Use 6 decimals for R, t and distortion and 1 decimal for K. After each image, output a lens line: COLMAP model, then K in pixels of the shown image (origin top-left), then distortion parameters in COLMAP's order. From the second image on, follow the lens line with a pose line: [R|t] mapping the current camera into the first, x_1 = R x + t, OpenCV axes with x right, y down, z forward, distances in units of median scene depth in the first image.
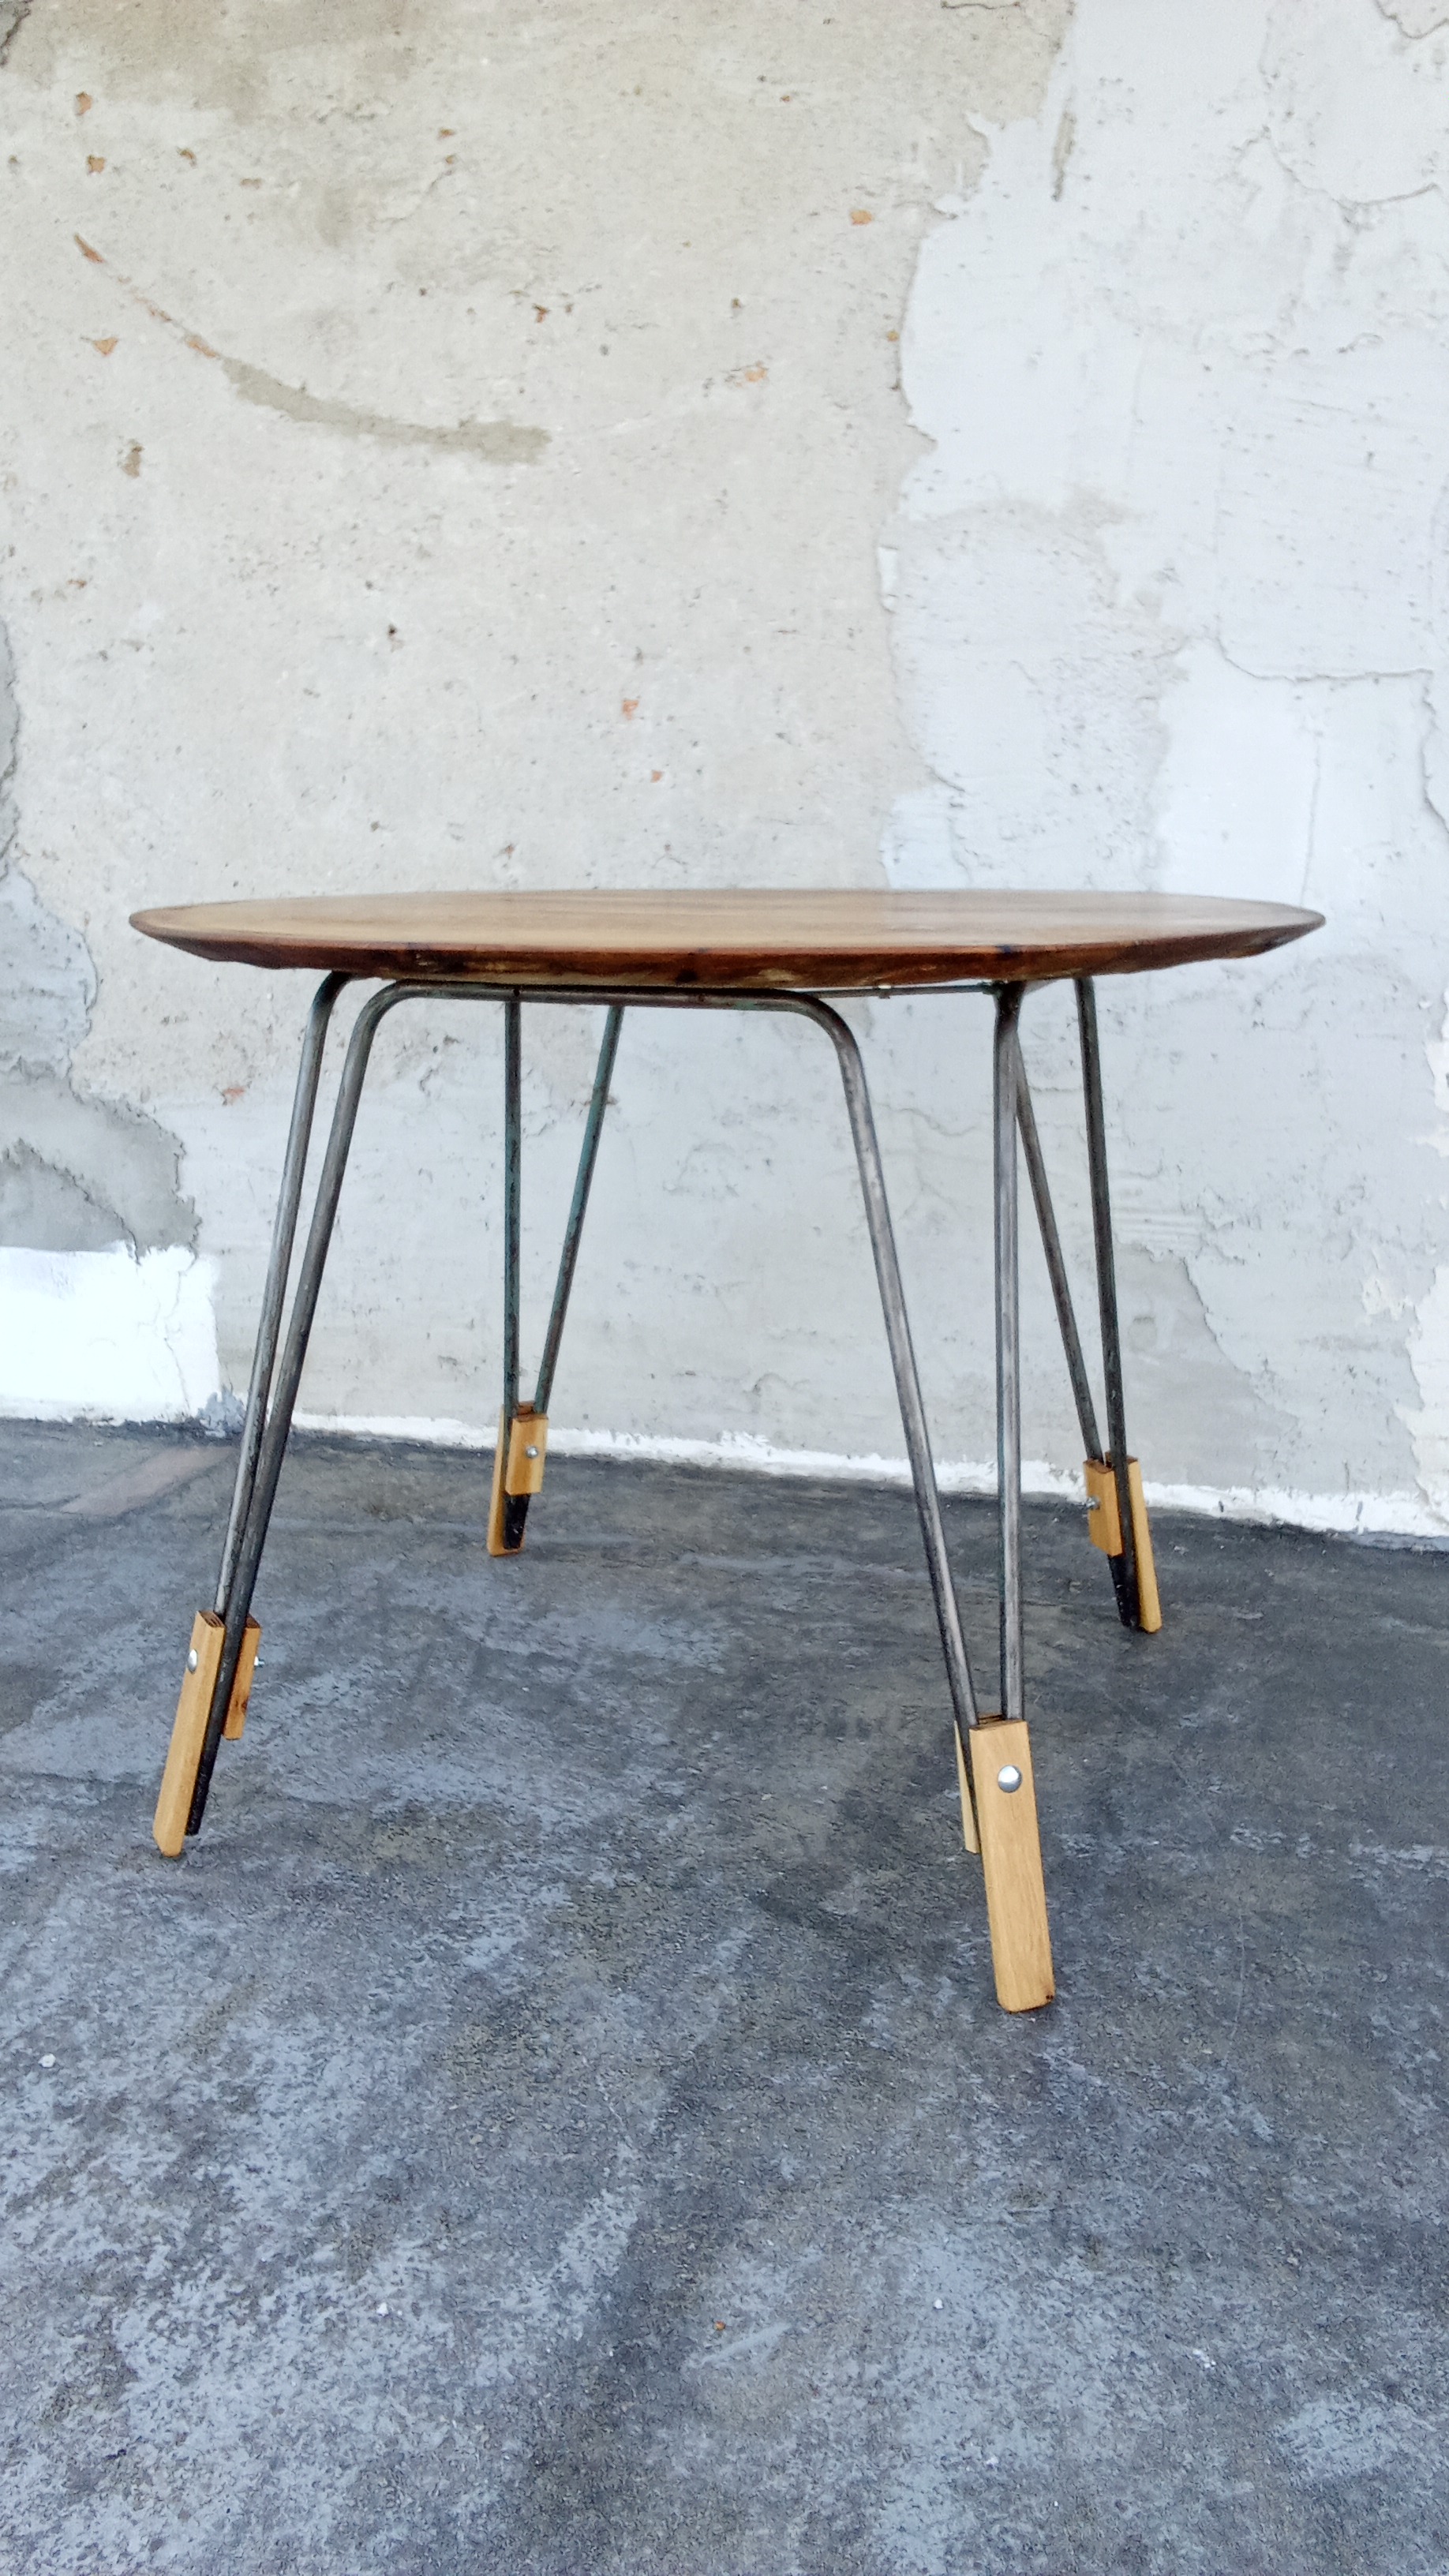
lens RADIAL K [[2031.6, 0, 717.5], [0, 2031.6, 1266.4], [0, 0, 1]] dist [0.104011, -0.165552]
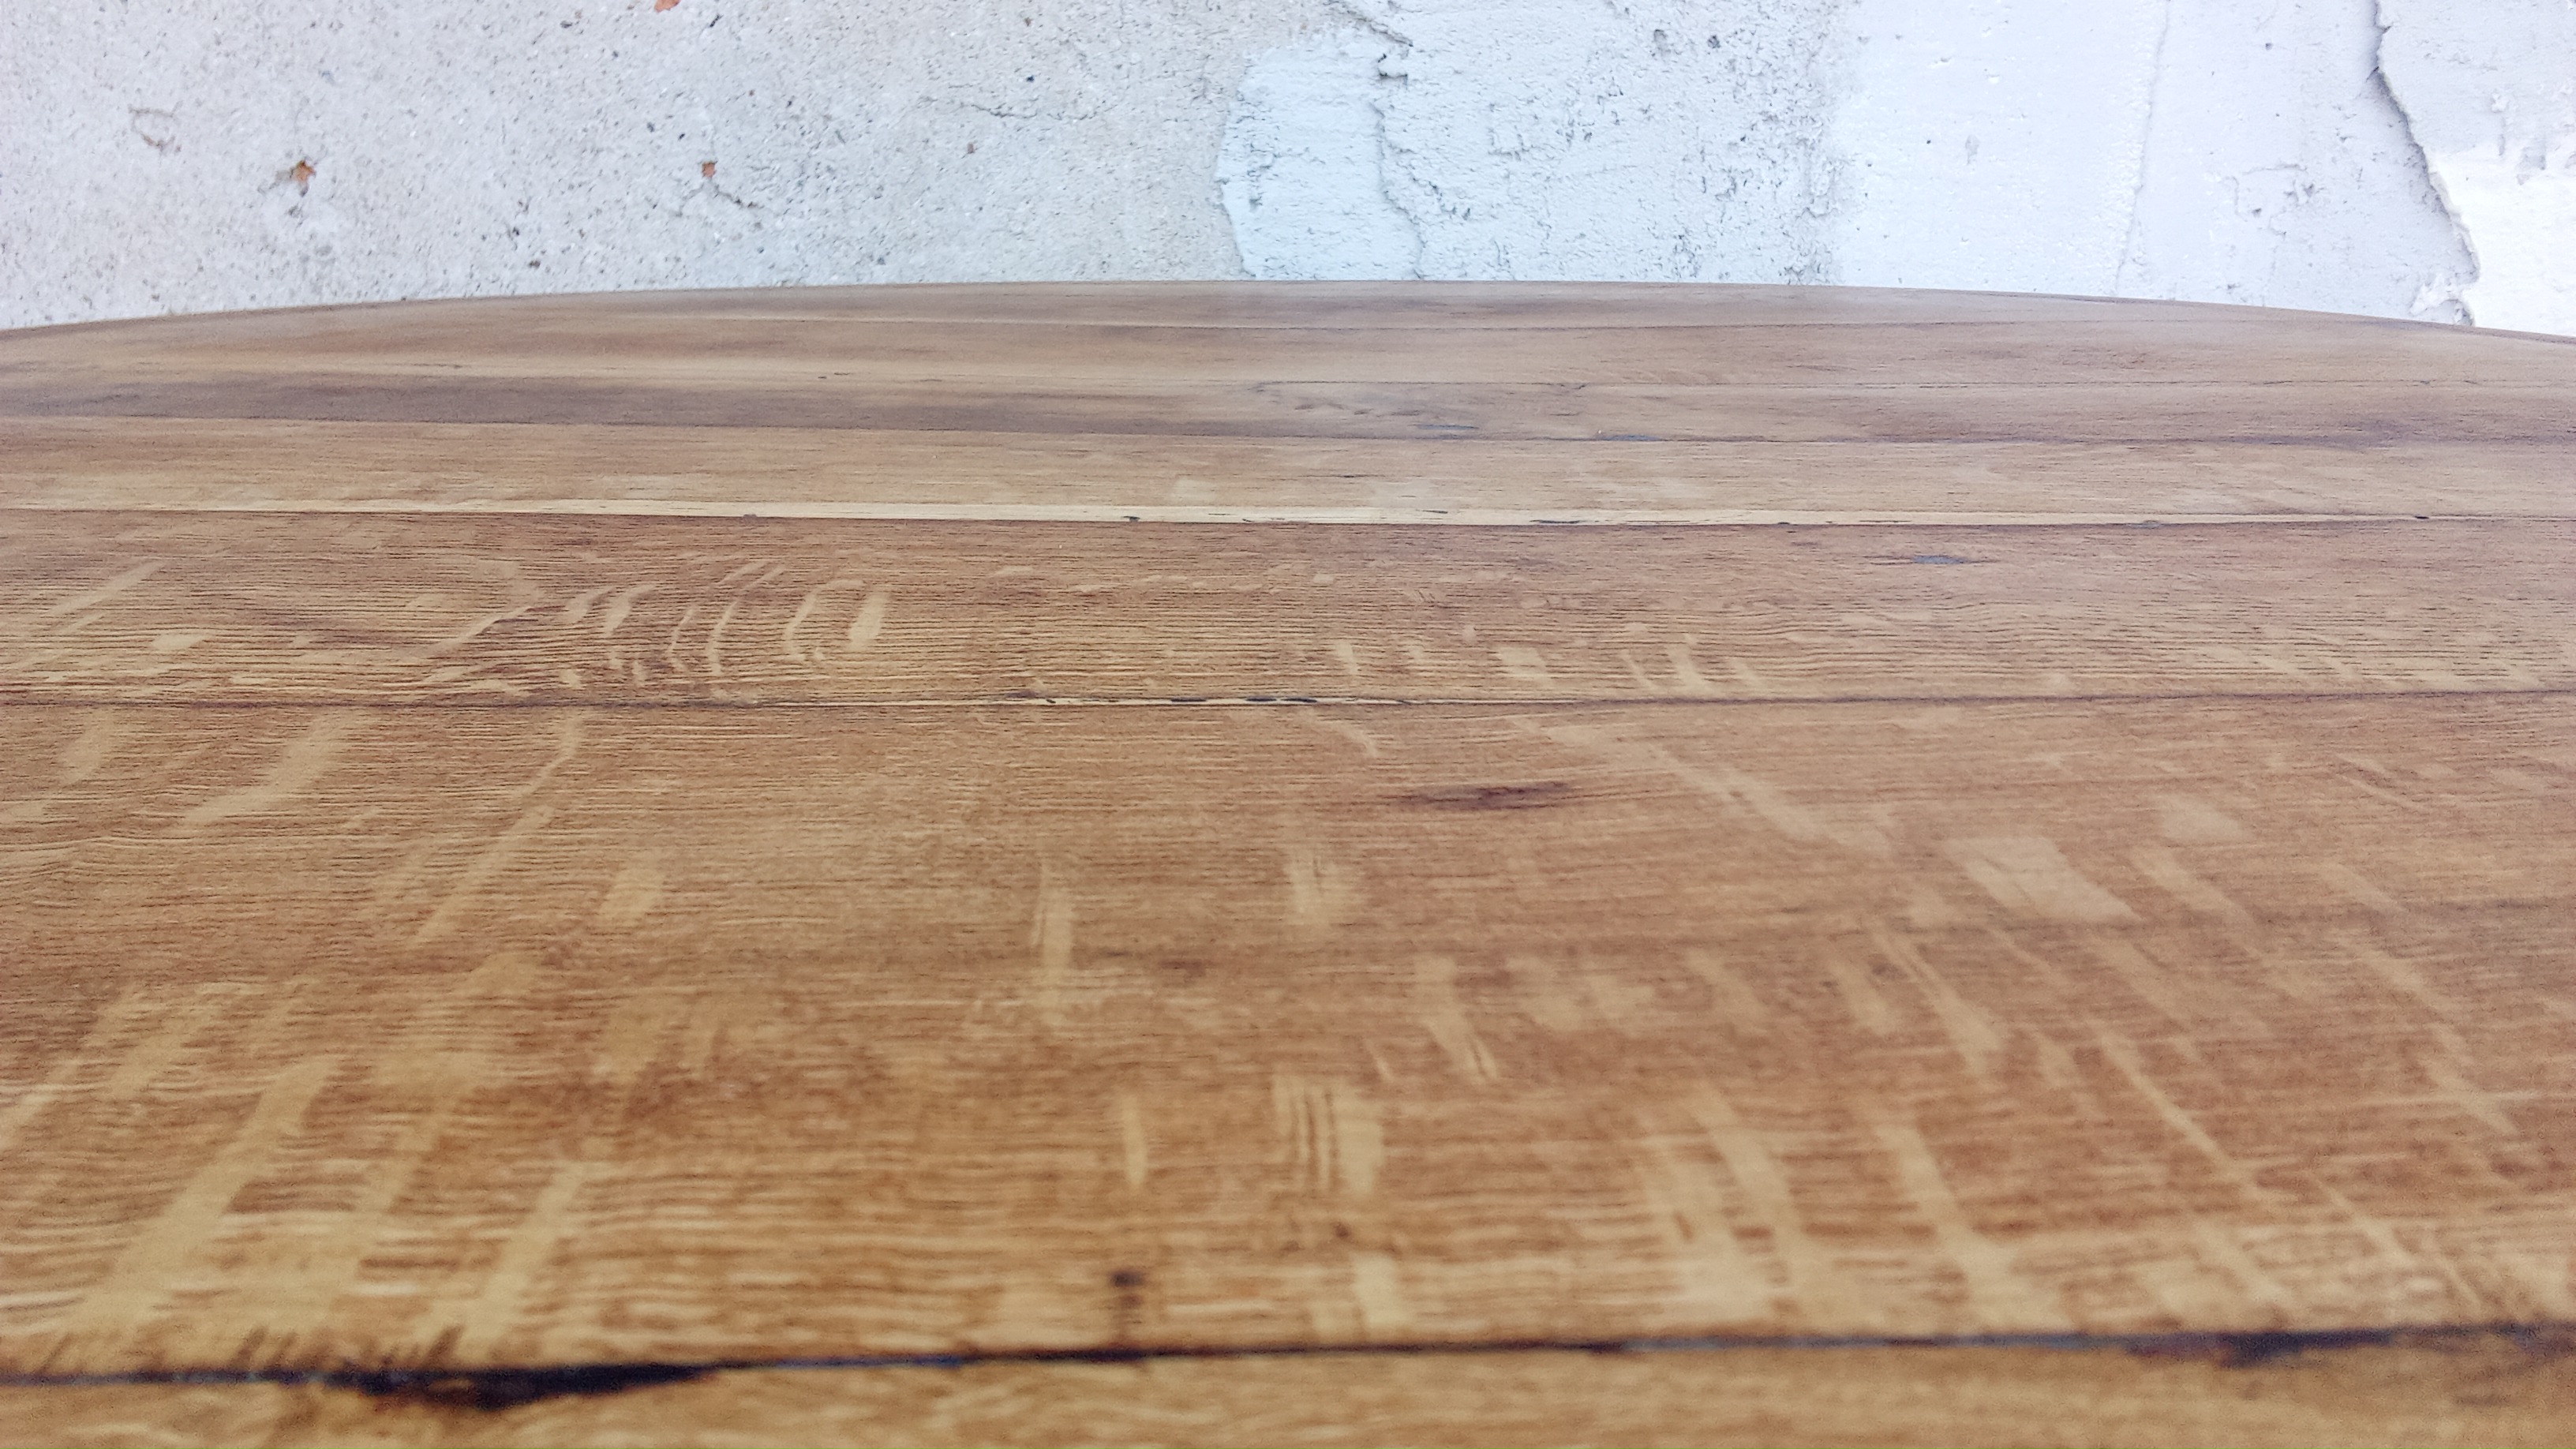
lens RADIAL K [[2043.0, 0, 1247.1], [0, 2043.0, 735.1], [0, 0, 1]] dist [0.070880, -0.102182]
pose [[0.948218, -0.086804, 0.305530, -0.078621], [0.063557, 0.994331, 0.085248, -0.152216], [-0.311197, -0.061415, 0.948359, 0.712912]]
